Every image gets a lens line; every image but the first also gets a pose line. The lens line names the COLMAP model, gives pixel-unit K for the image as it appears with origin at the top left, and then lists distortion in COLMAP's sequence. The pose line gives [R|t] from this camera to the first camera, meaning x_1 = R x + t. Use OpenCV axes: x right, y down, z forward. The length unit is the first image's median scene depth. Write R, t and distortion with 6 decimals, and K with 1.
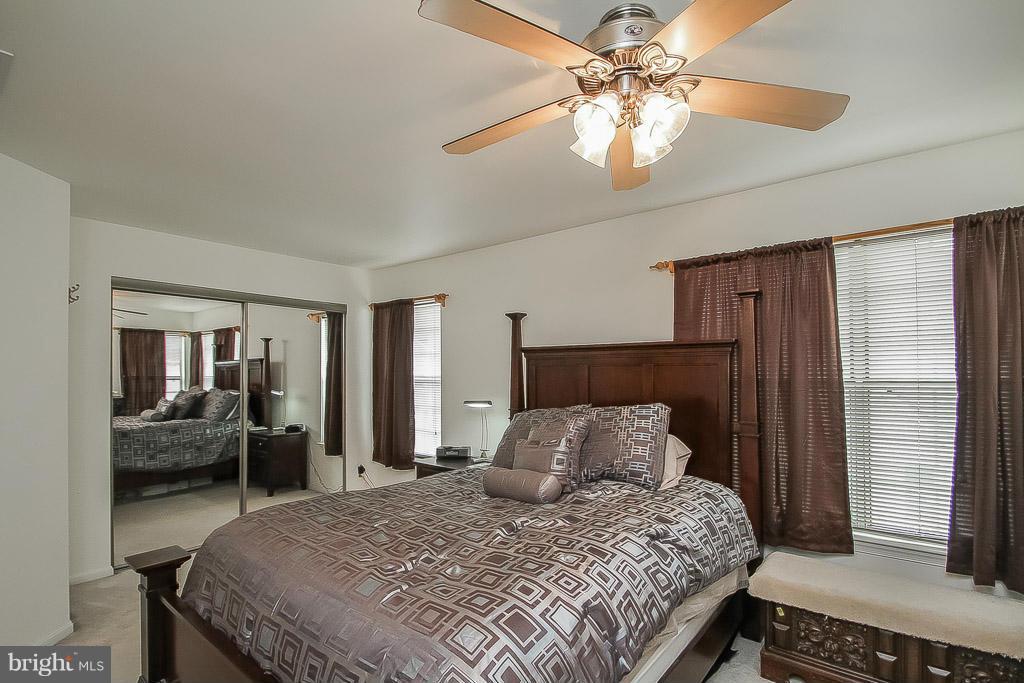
lens RADIAL K [[474.8, 0, 520.4], [0, 474.8, 364.0], [0, 0, 1]] dist [0.000437, -0.000379]
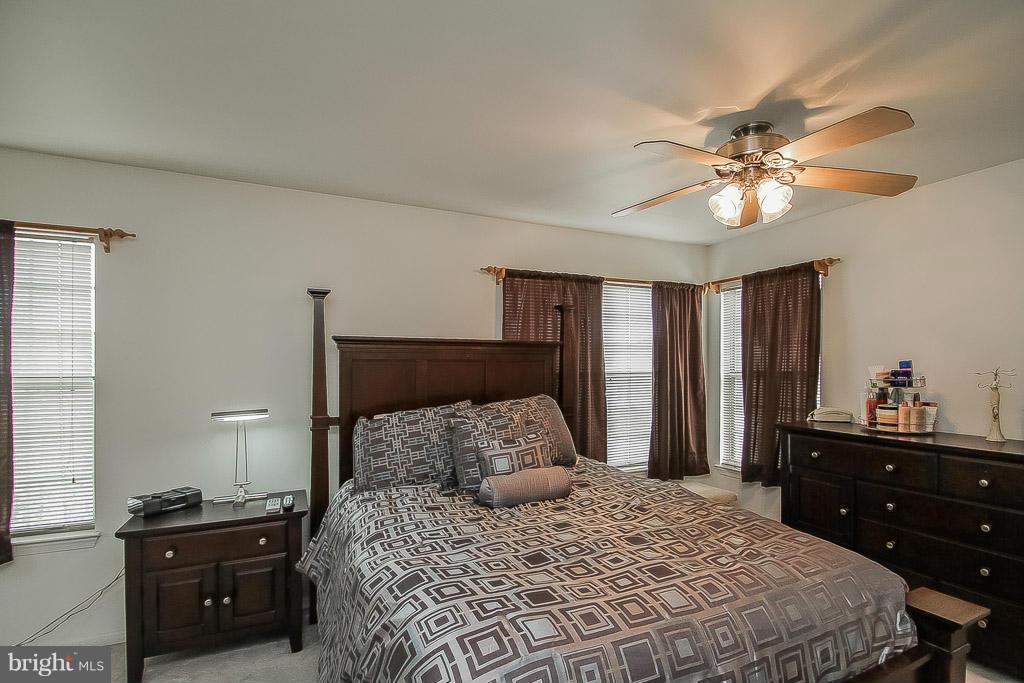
lens RADIAL K [[488.8, 0, 512.5], [0, 488.8, 356.1], [0, 0, 1]] dist [-0.000690, -0.000313]
pose [[0.447537, 0.018403, 0.894076, -0.740388], [-0.015077, 0.999801, -0.013032, 0.005658], [-0.894138, -0.007647, 0.447725, 0.490298]]
